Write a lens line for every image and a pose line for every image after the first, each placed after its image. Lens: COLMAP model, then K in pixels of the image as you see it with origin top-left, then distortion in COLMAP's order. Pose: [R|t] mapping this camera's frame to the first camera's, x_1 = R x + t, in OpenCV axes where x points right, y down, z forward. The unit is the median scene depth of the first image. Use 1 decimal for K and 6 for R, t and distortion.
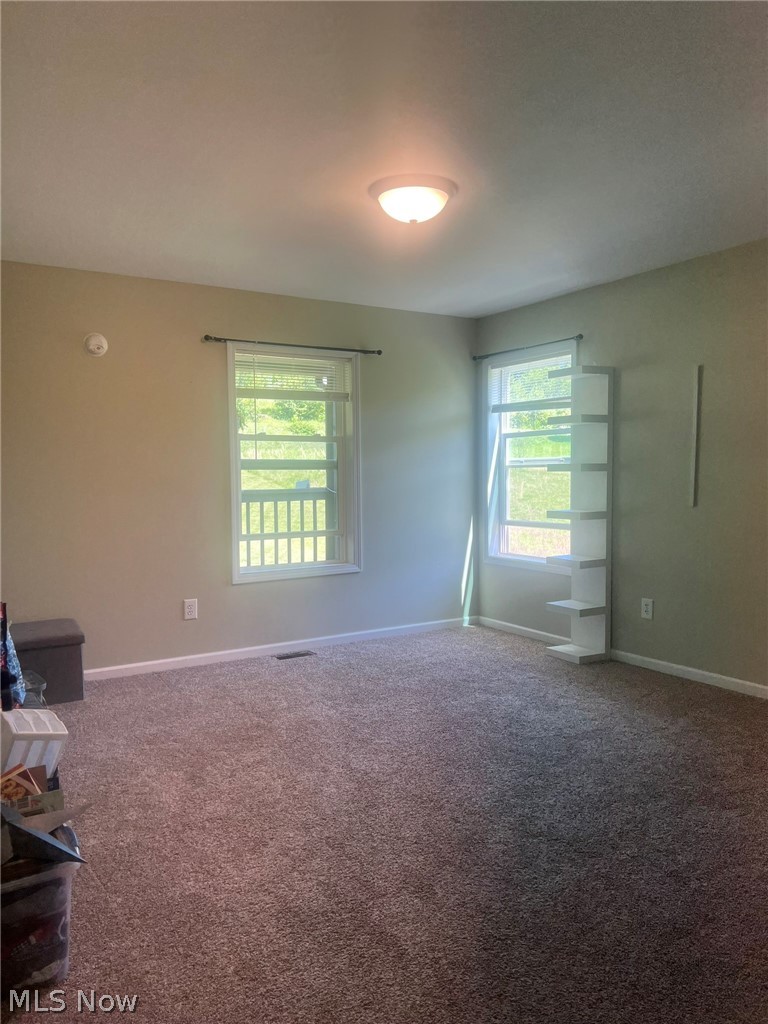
lens RADIAL K [[770.3, 0, 384.0], [0, 770.3, 512.0], [0, 0, 1]] dist [0.001134, 0.000054]
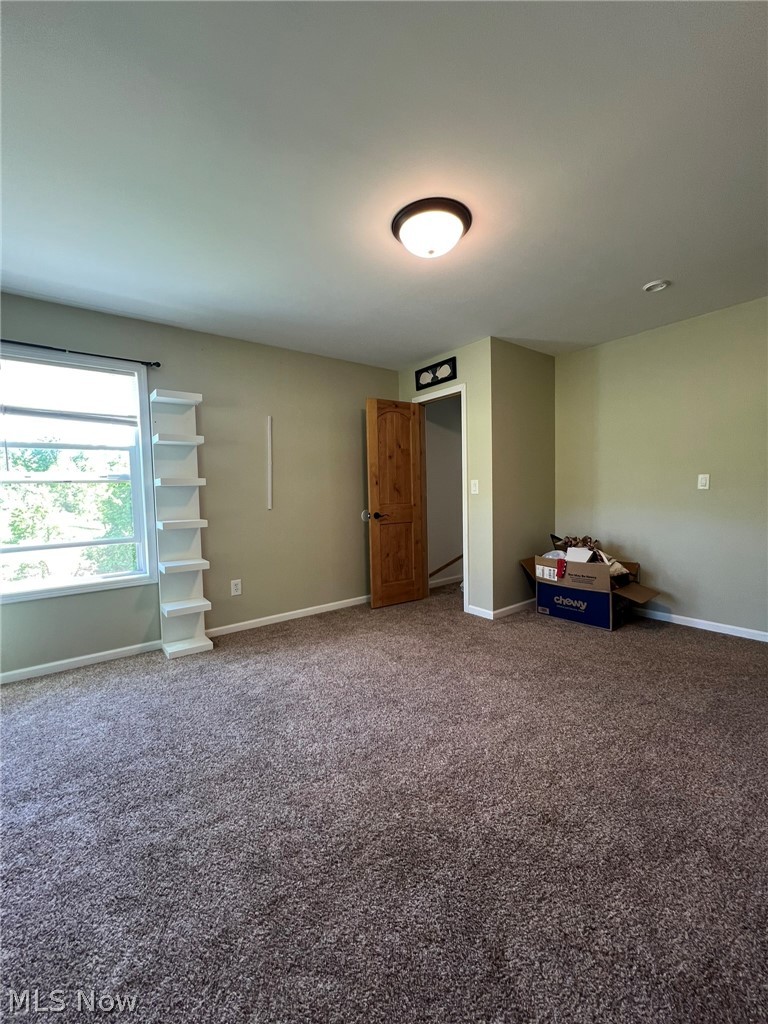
lens RADIAL K [[410.7, 0, 383.1], [0, 410.7, 511.9], [0, 0, 1]] dist [-0.003578, 0.000471]
pose [[-0.093384, -0.044867, 0.994619, -0.423459], [0.078966, 0.995503, 0.052321, -0.026116], [-0.992494, 0.083427, -0.089422, 0.856233]]
